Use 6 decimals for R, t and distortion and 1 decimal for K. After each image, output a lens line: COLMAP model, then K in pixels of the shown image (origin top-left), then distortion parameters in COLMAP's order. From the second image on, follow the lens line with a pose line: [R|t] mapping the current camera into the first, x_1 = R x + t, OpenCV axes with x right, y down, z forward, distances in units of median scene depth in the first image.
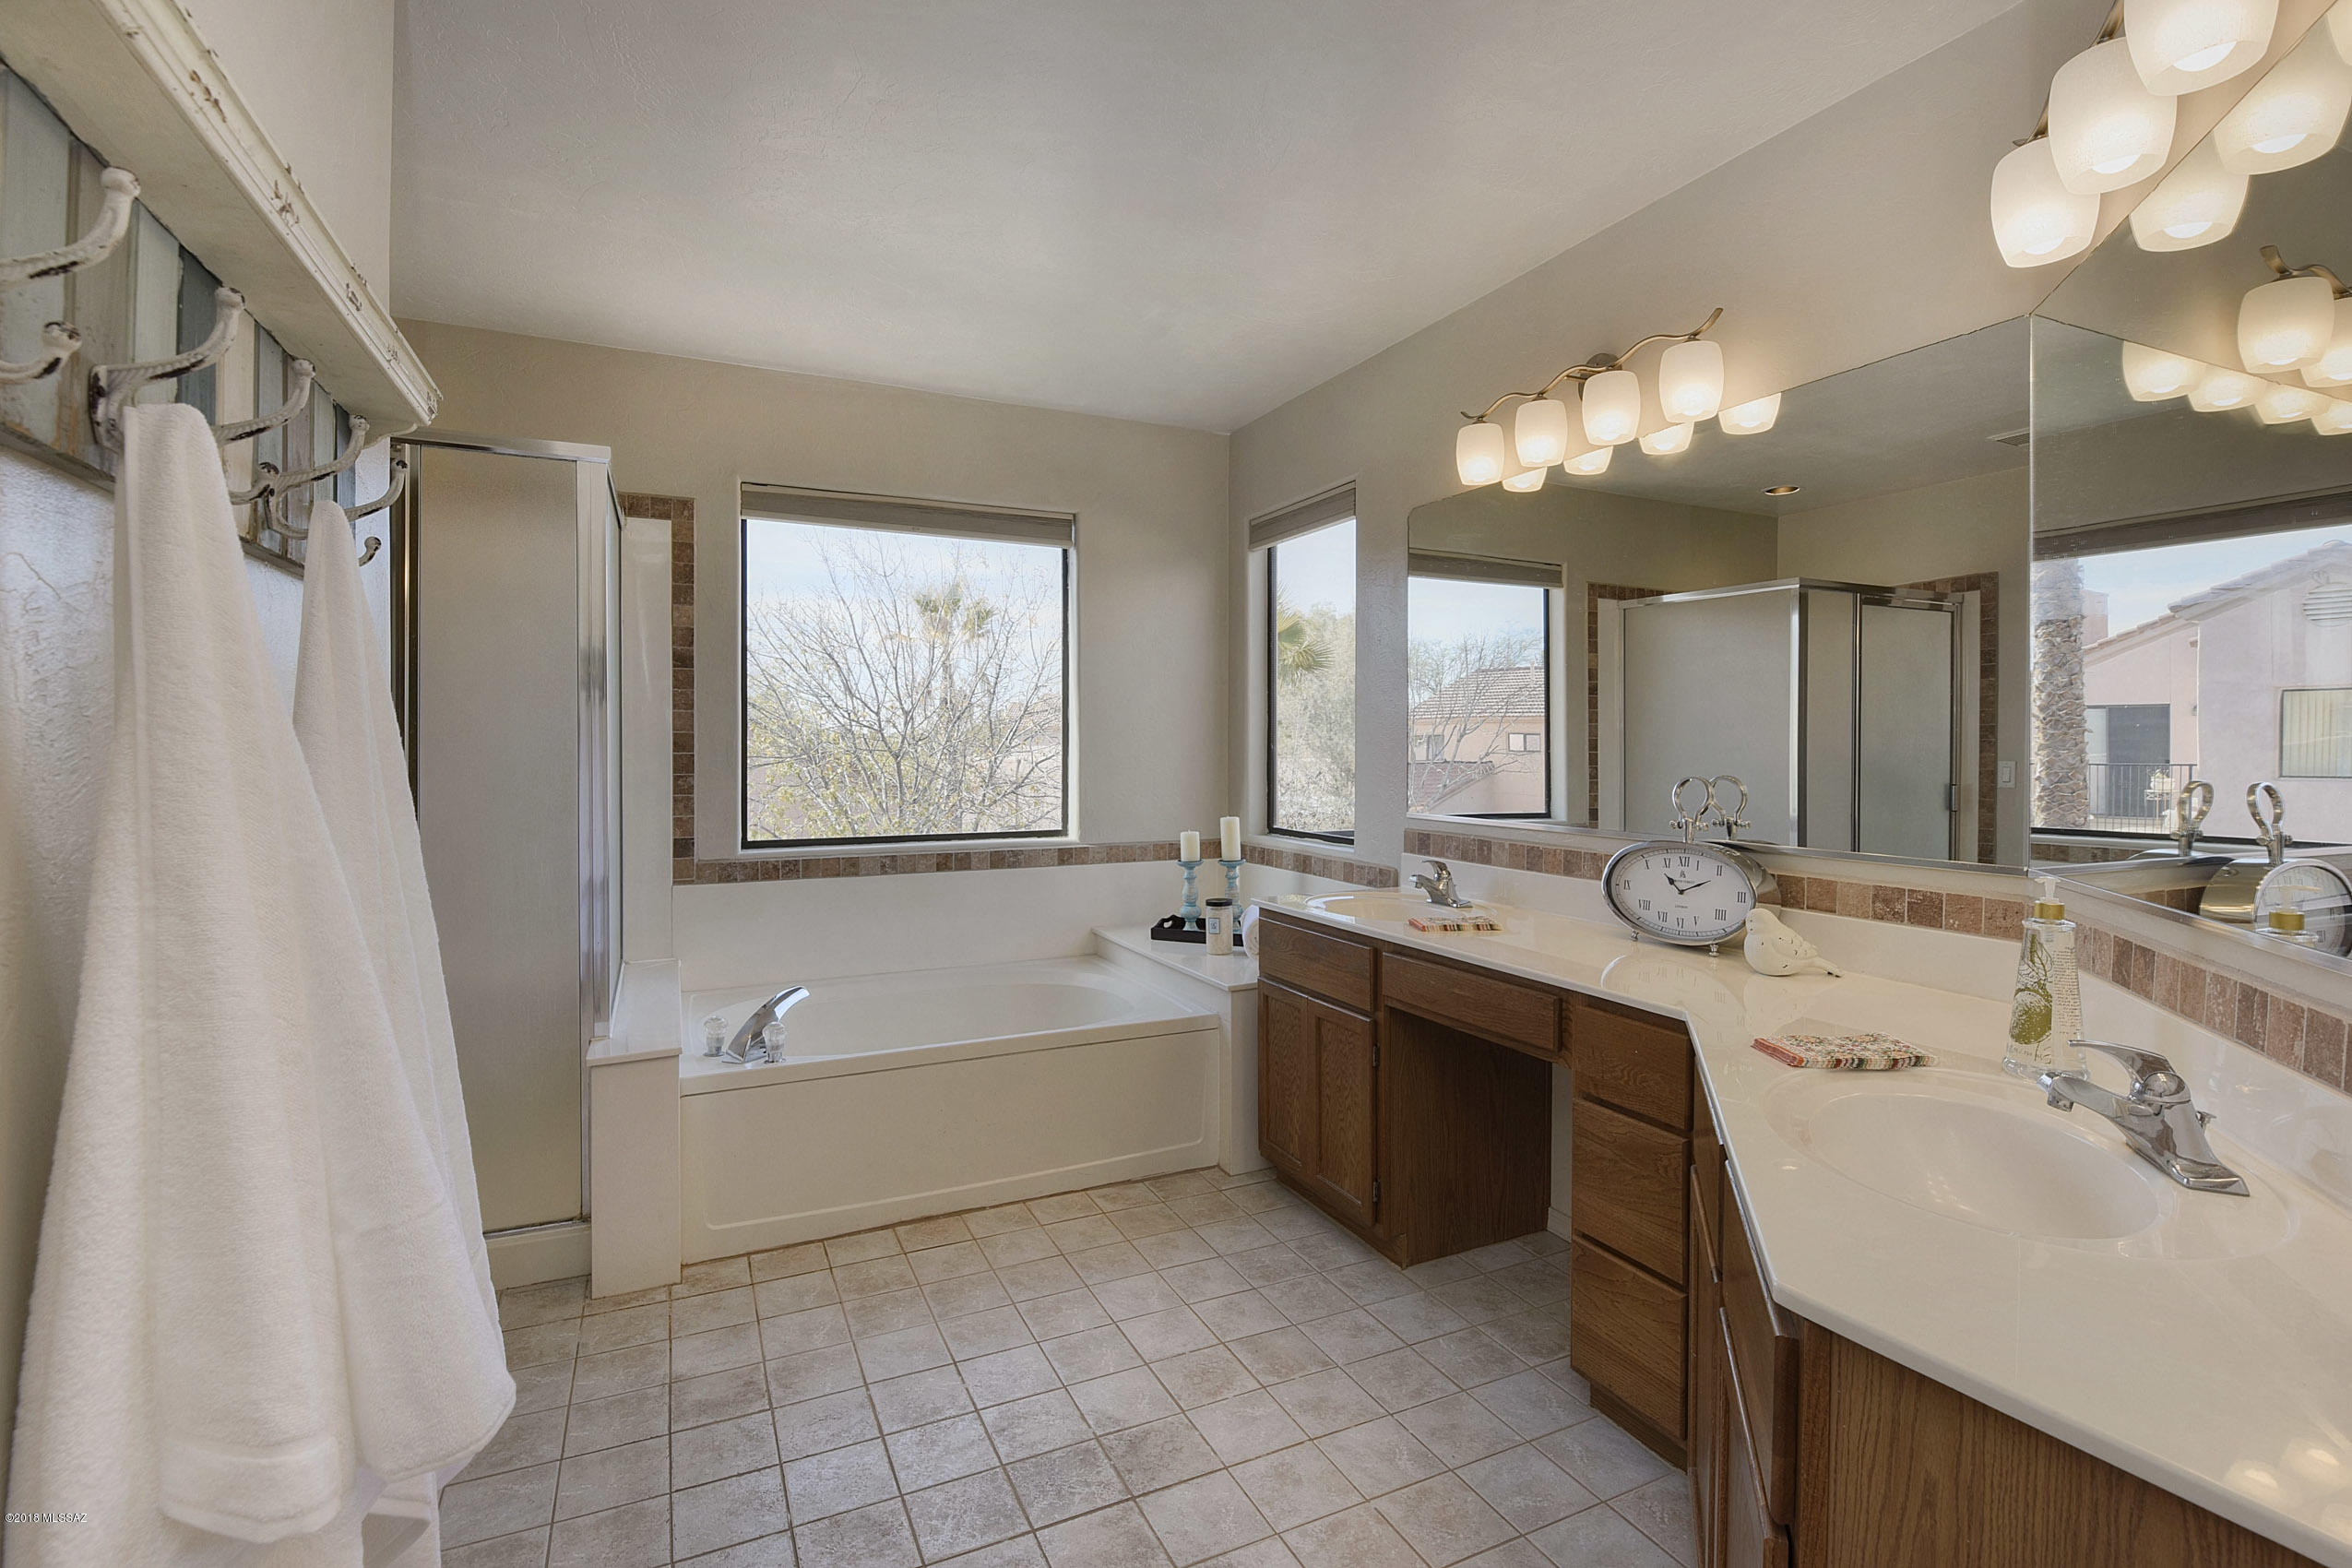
lens RADIAL K [[1078.8, 0, 1180.5], [0, 1078.8, 781.2], [0, 0, 1]] dist [0.011691, 0.000404]
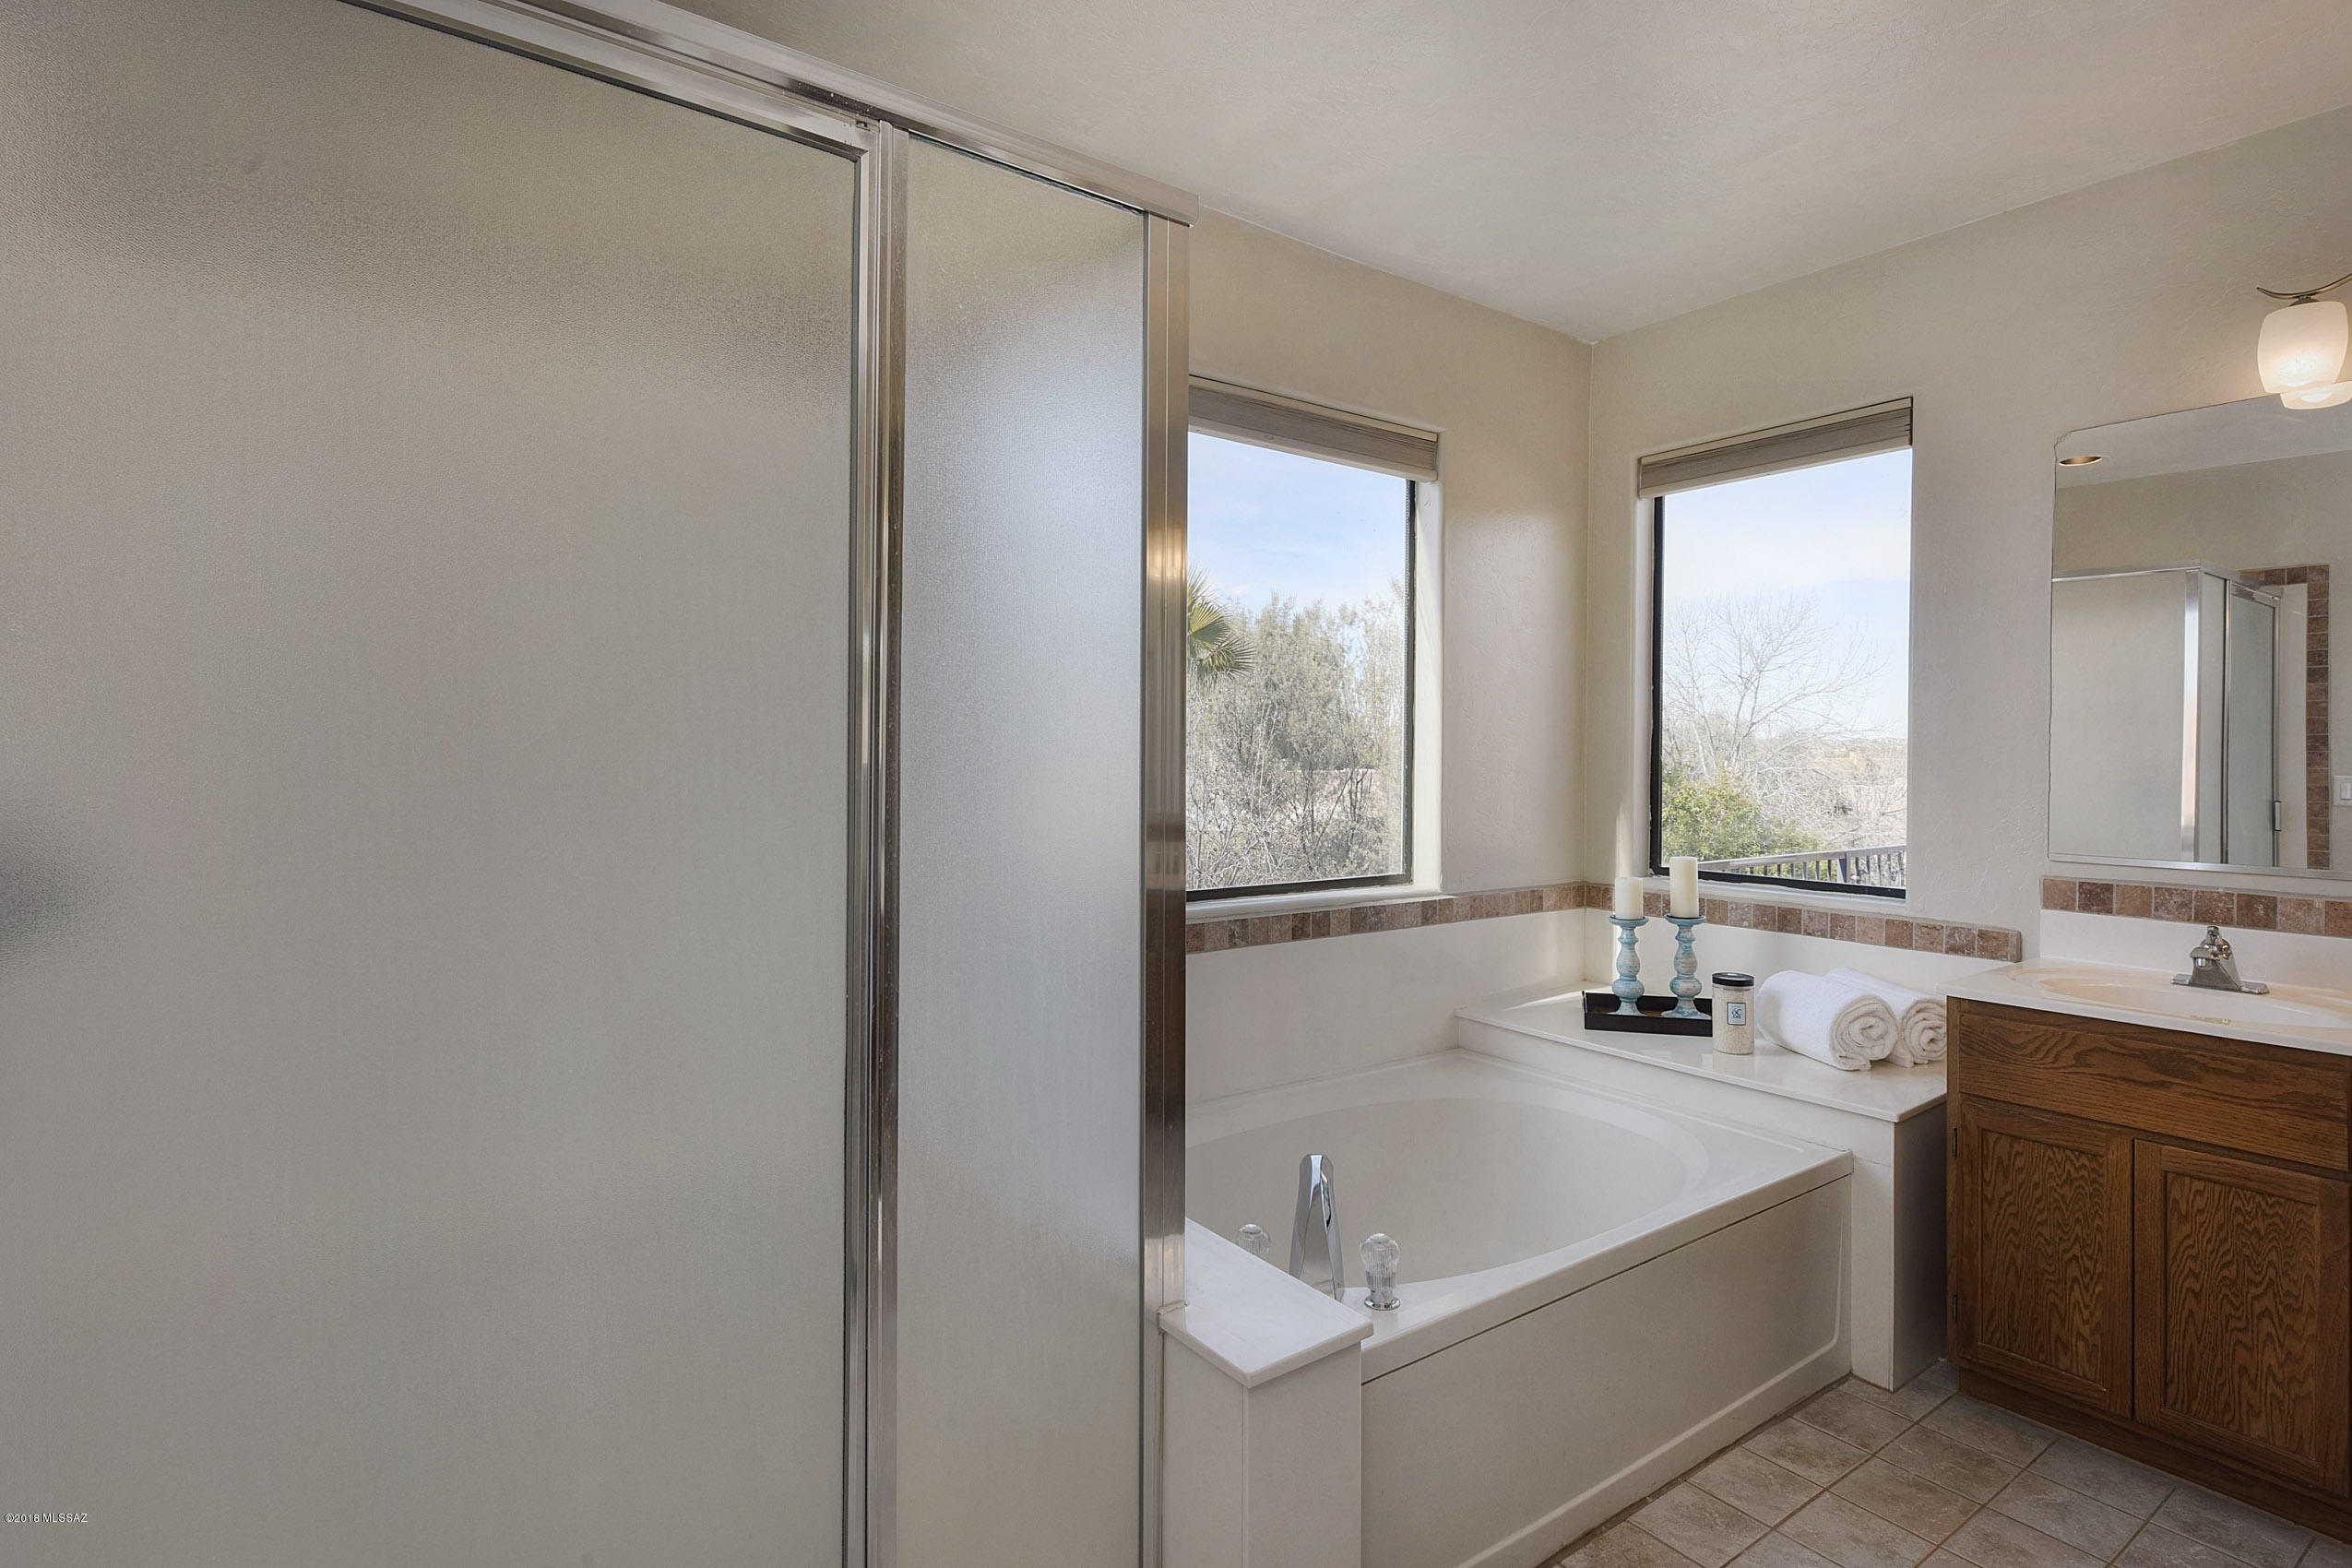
lens RADIAL K [[1138.9, 0, 1172.8], [0, 1138.9, 775.2], [0, 0, 1]] dist [-0.002724, -0.003032]
pose [[0.987805, -0.002030, 0.155682, -0.415116], [0.004019, 0.999914, -0.012462, -0.013769], [-0.155643, 0.012936, 0.987729, 0.287763]]
